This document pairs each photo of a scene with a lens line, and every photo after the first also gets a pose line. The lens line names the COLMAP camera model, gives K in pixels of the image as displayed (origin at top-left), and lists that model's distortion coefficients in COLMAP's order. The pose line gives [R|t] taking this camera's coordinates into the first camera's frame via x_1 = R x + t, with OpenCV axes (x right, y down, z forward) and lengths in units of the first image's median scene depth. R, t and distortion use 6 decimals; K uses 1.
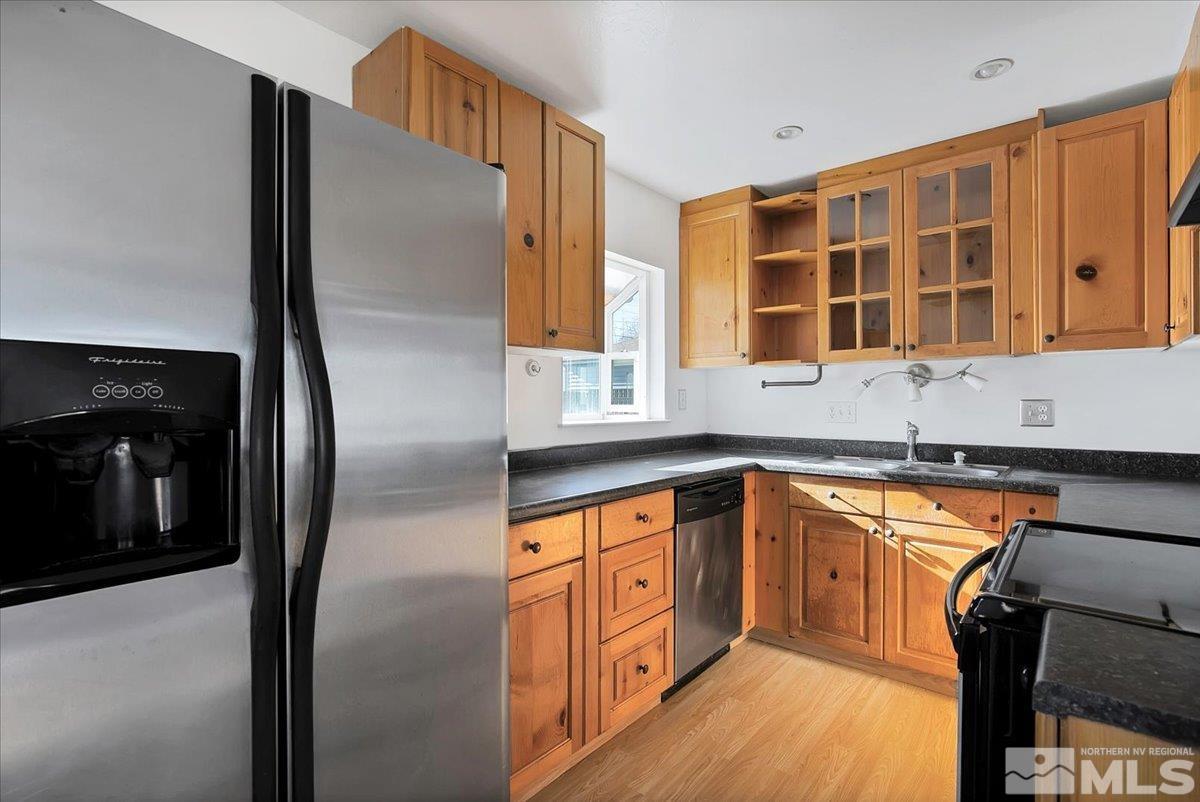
lens RADIAL K [[566.8, 0, 599.9], [0, 566.8, 401.8], [0, 0, 1]] dist [-0.003987, 0.001040]
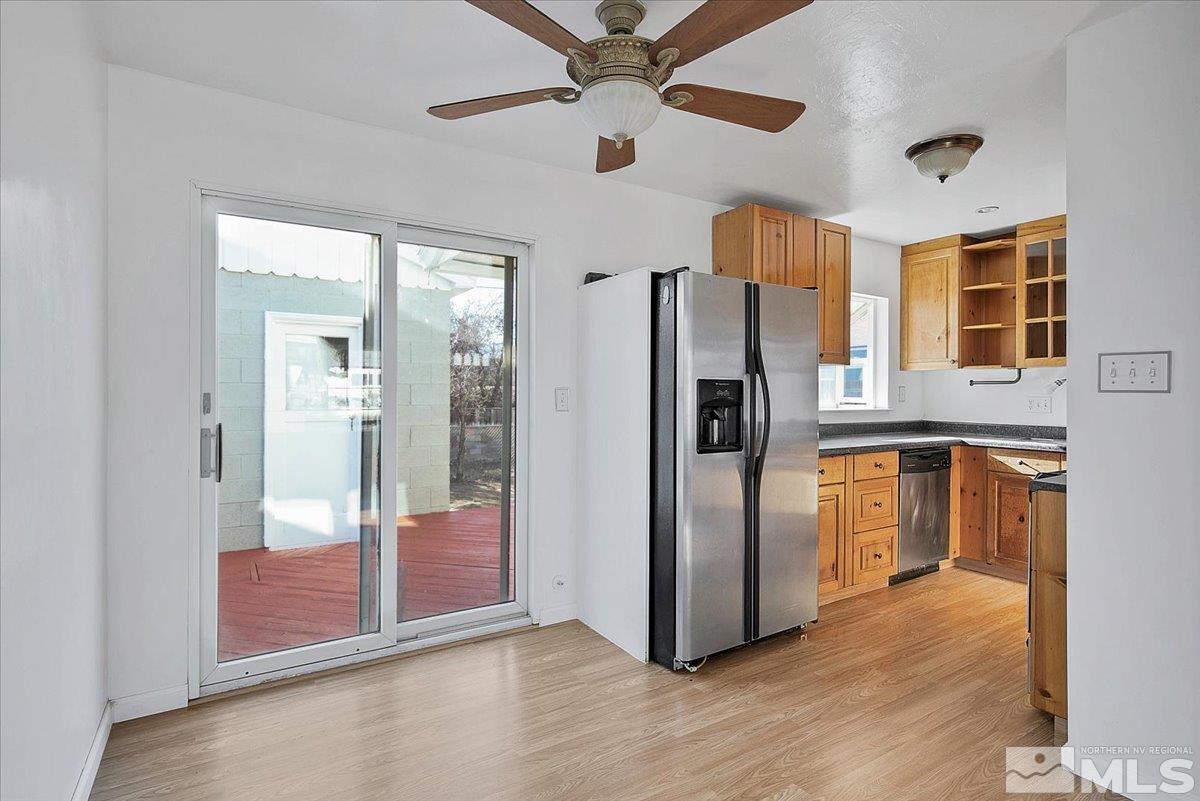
lens RADIAL K [[594.0, 0, 595.8], [0, 594.0, 393.6], [0, 0, 1]] dist [-0.007082, 0.001444]
pose [[0.949516, 0.006367, -0.313655, -0.129938], [-0.005792, 0.999979, 0.002765, -0.005935], [0.313666, -0.000809, 0.949533, -0.705363]]
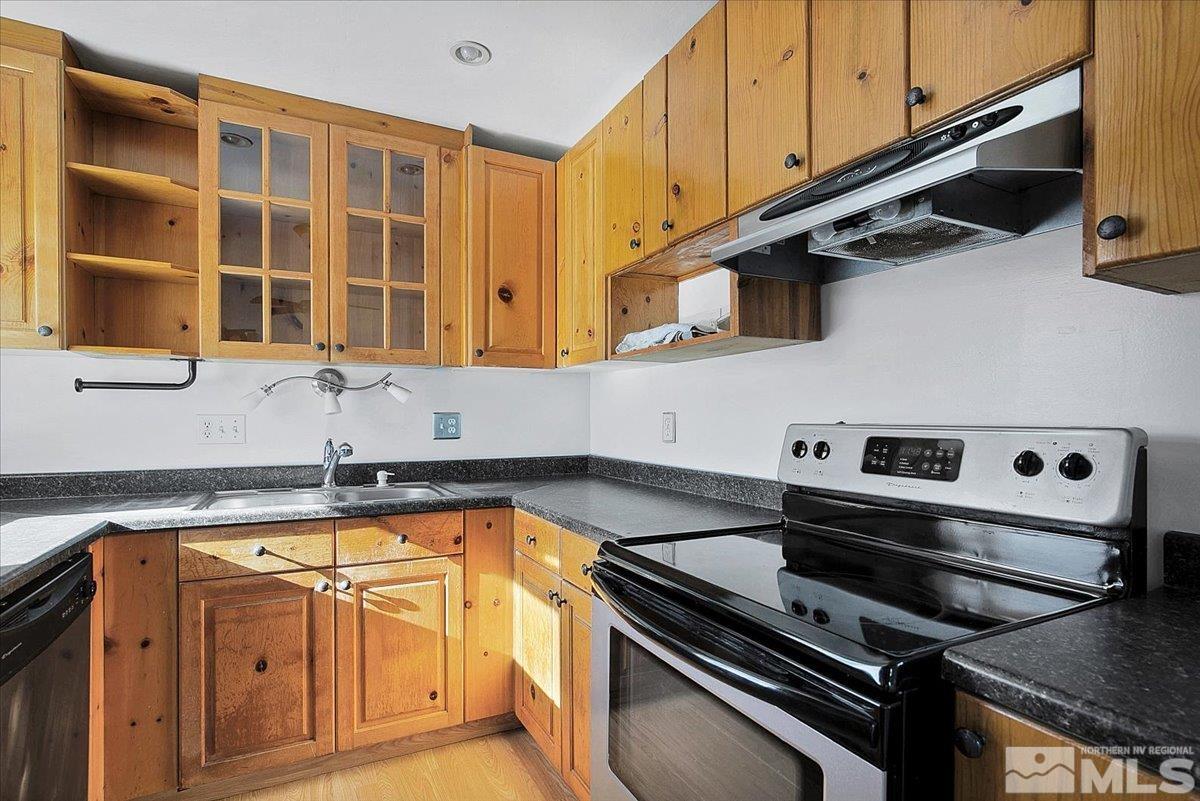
lens RADIAL K [[594.0, 0, 618.3], [0, 594.0, 414.2], [0, 0, 1]] dist [-0.007082, 0.001444]
pose [[0.374287, -0.001718, 0.927311, -0.088942], [-0.002446, 0.999993, 0.002839, -0.004245], [-0.927310, -0.003331, 0.374280, 0.308550]]
